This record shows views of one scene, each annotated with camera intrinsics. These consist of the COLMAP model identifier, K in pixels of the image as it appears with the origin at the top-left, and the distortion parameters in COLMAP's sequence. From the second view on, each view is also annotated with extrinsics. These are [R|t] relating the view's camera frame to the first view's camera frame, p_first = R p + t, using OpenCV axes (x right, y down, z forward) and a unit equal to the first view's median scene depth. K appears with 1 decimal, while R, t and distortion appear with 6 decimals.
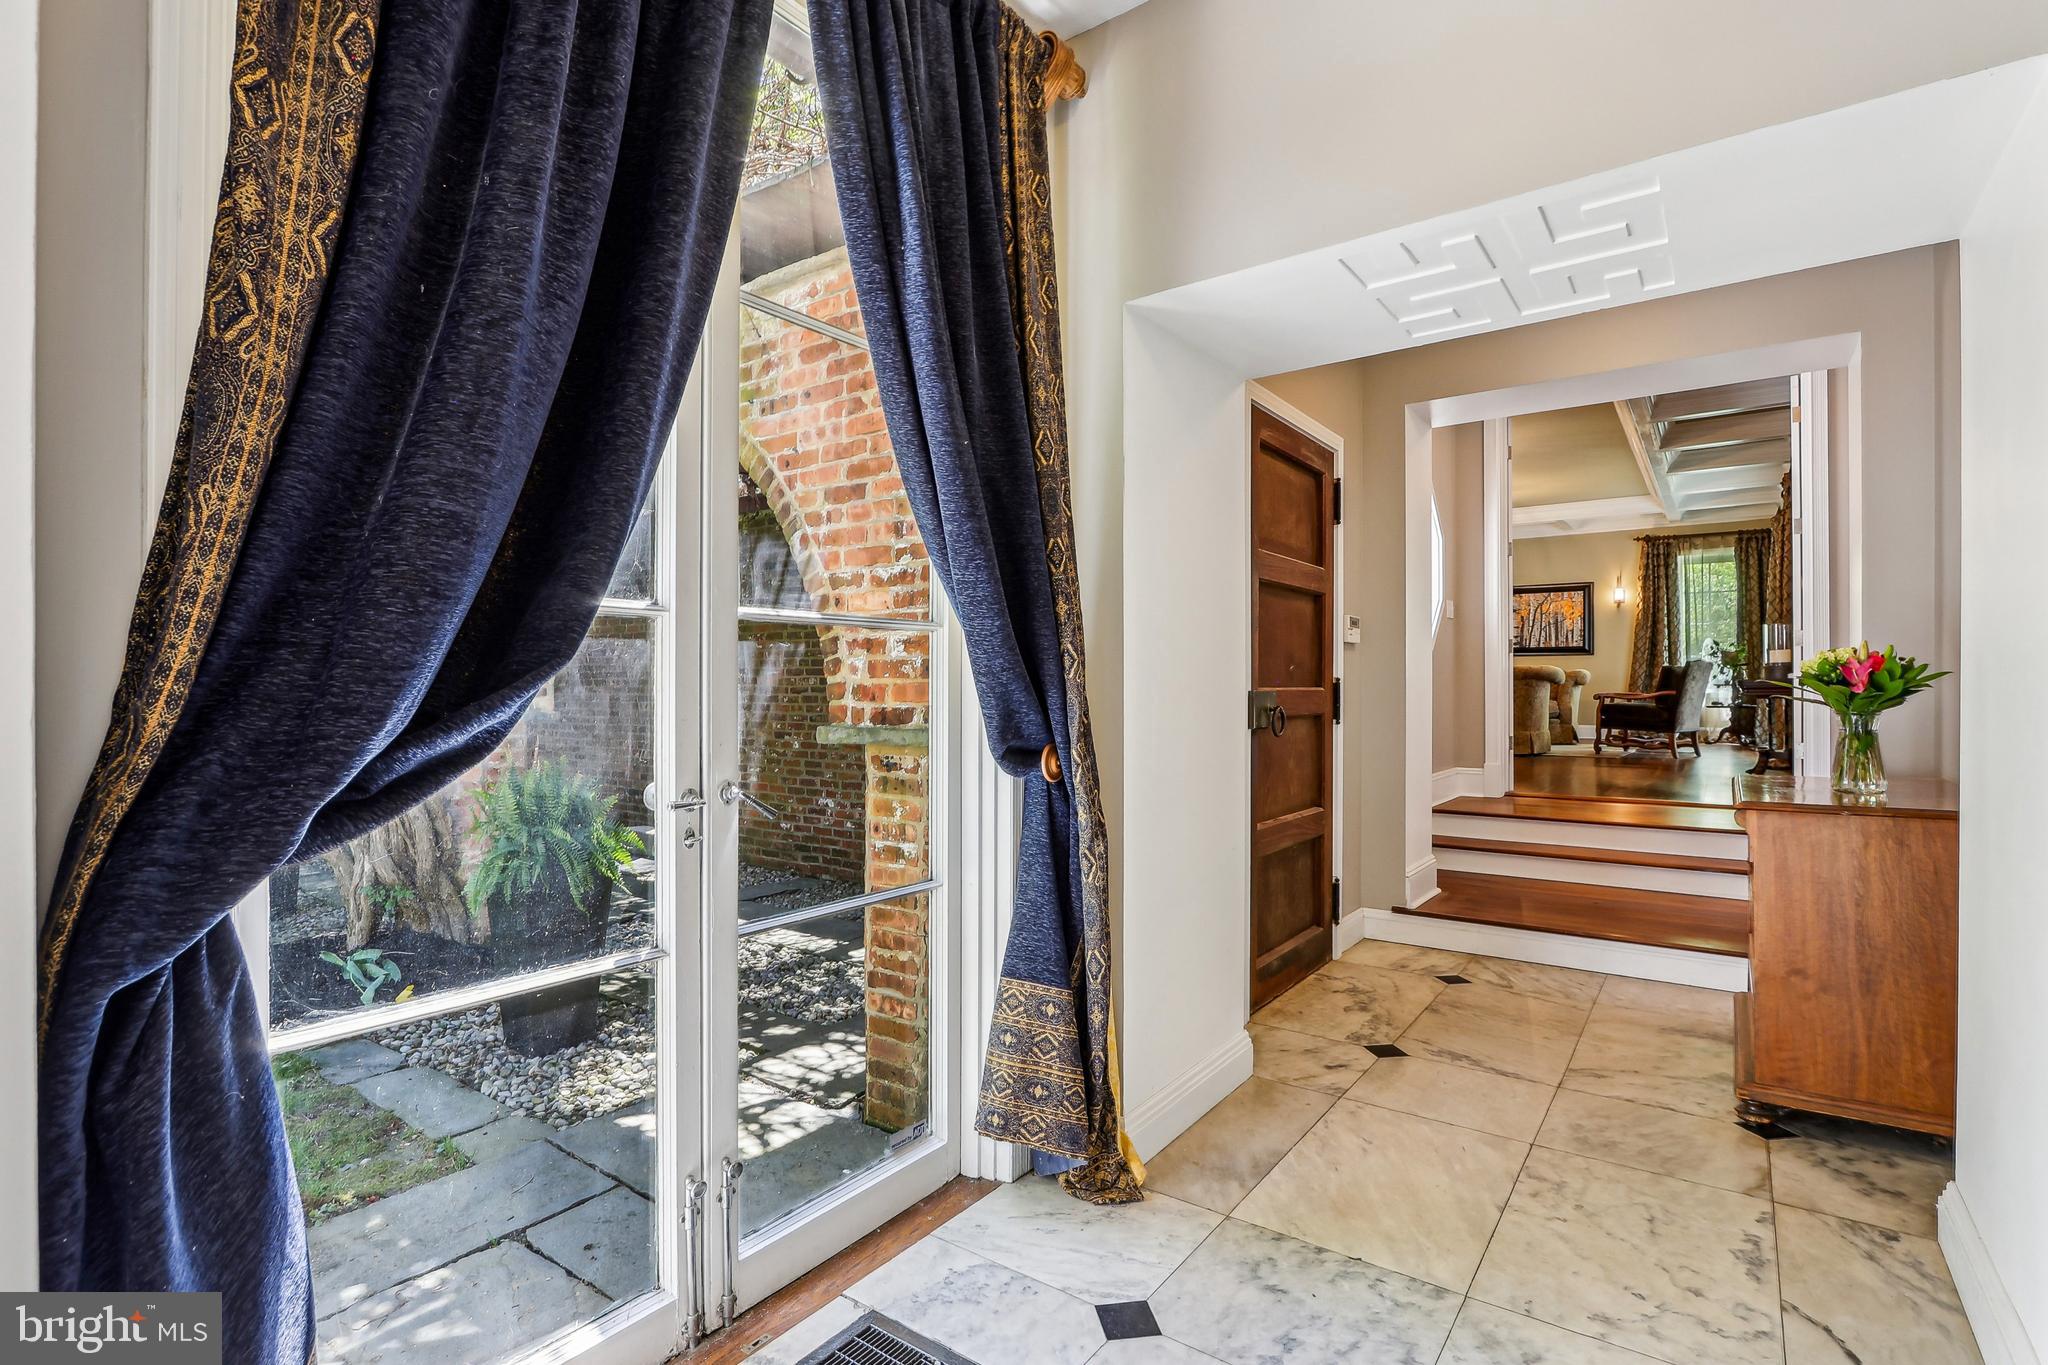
lens RADIAL K [[968.8, 0, 1007.9], [0, 968.8, 666.5], [0, 0, 1]] dist [-0.013284, 0.000374]
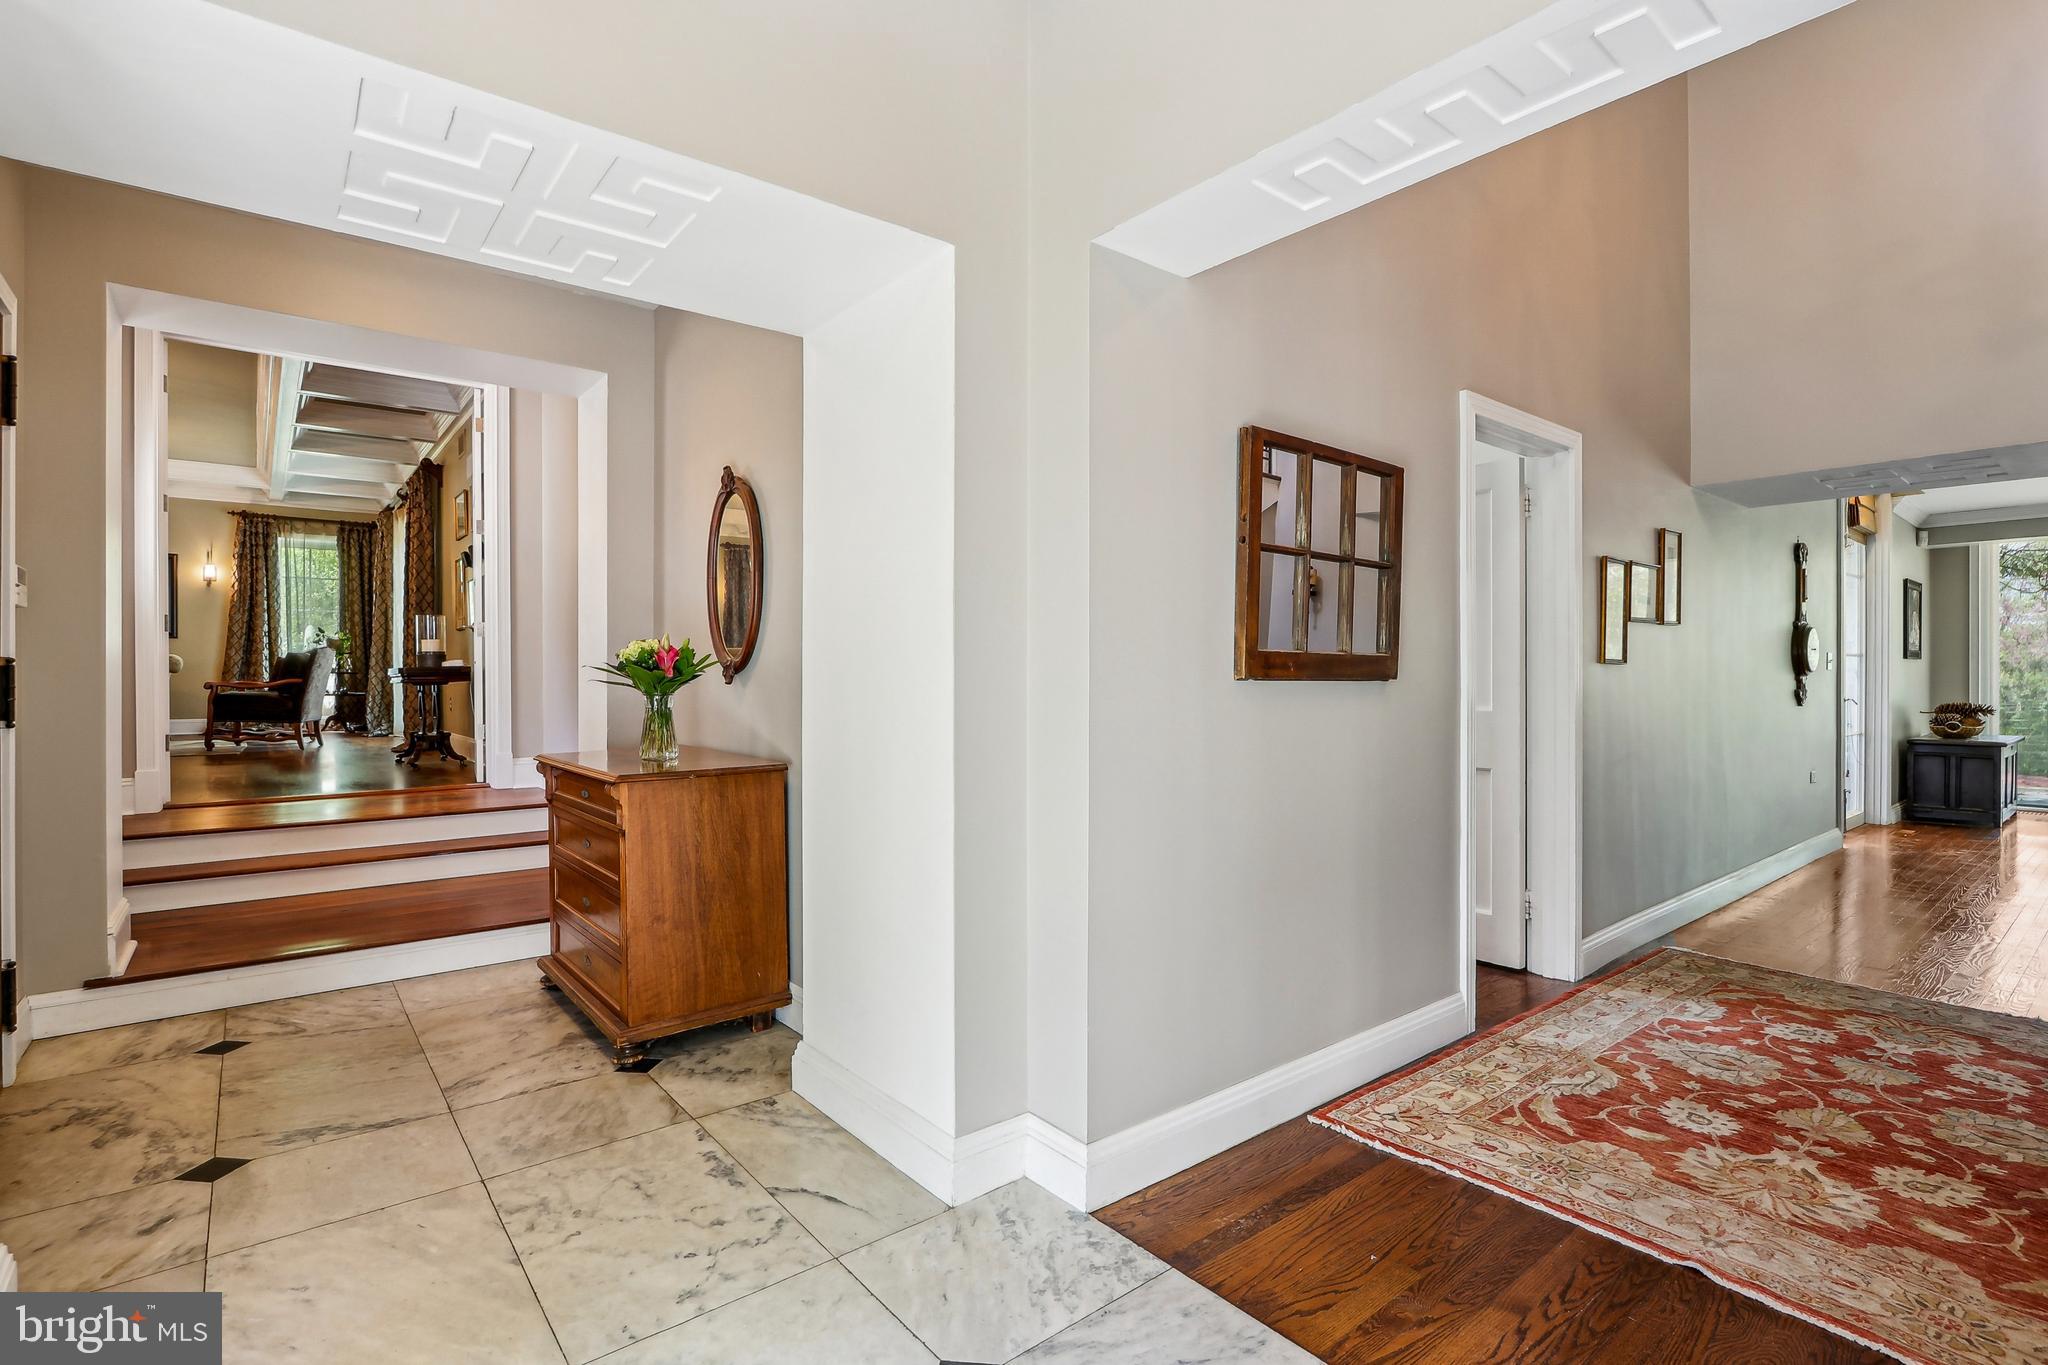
lens RADIAL K [[968.8, 0, 1007.9], [0, 968.8, 666.5], [0, 0, 1]] dist [-0.013284, 0.000374]
pose [[0.256719, 0.007942, 0.966454, -0.149636], [-0.019118, 0.999812, -0.003137, 0.008370], [-0.966297, -0.017671, 0.256822, 0.229631]]
